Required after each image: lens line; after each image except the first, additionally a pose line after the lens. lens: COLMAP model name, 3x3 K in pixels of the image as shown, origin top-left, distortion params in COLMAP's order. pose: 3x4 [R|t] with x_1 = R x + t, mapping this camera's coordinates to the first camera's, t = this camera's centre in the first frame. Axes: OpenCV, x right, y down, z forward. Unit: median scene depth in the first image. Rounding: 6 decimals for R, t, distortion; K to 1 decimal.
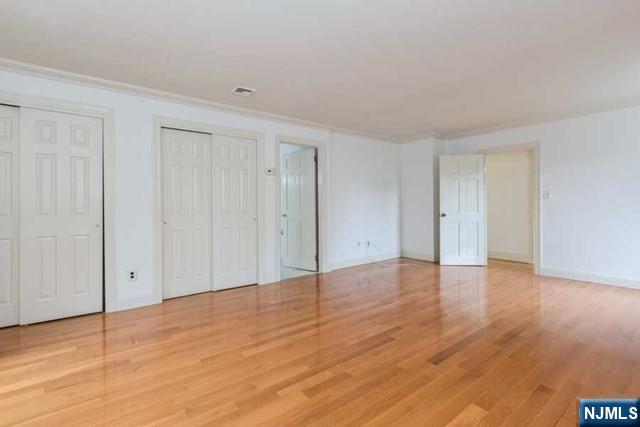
lens RADIAL K [[289.7, 0, 321.9], [0, 289.7, 209.1], [0, 0, 1]] dist [-0.005198, 0.000527]
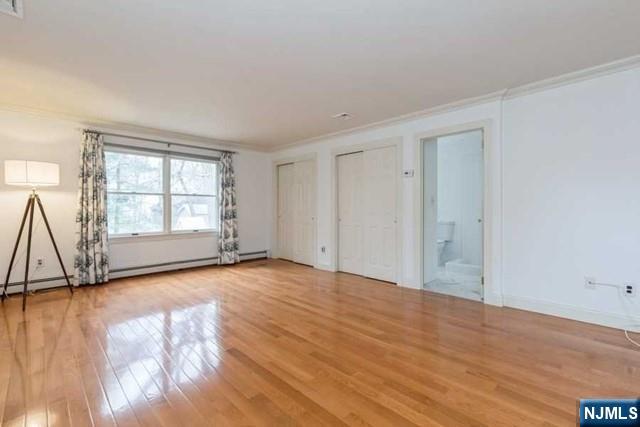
lens RADIAL K [[289.7, 0, 321.2], [0, 289.7, 209.5], [0, 0, 1]] dist [-0.005198, 0.000527]
pose [[0.132230, 0.014526, -0.991113, 0.951039], [-0.009238, 0.999867, 0.013421, -0.023938], [0.991176, 0.007381, 0.132347, 0.736780]]
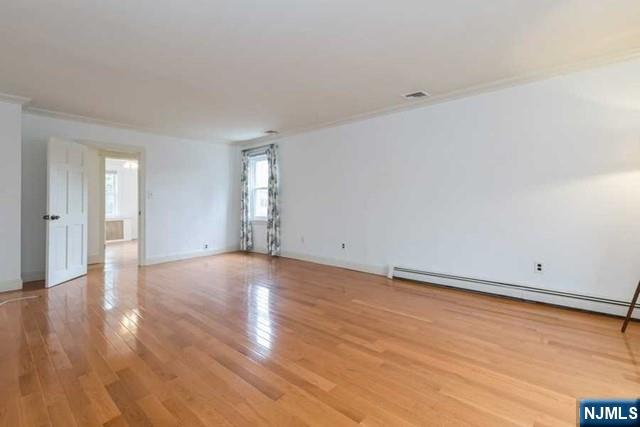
lens RADIAL K [[289.7, 0, 319.9], [0, 289.7, 208.2], [0, 0, 1]] dist [-0.005198, 0.000527]
pose [[-0.194087, -0.014560, 0.980876, -0.668621], [0.022074, 0.999572, 0.019205, -0.003145], [-0.980736, 0.025379, -0.193683, 0.761338]]
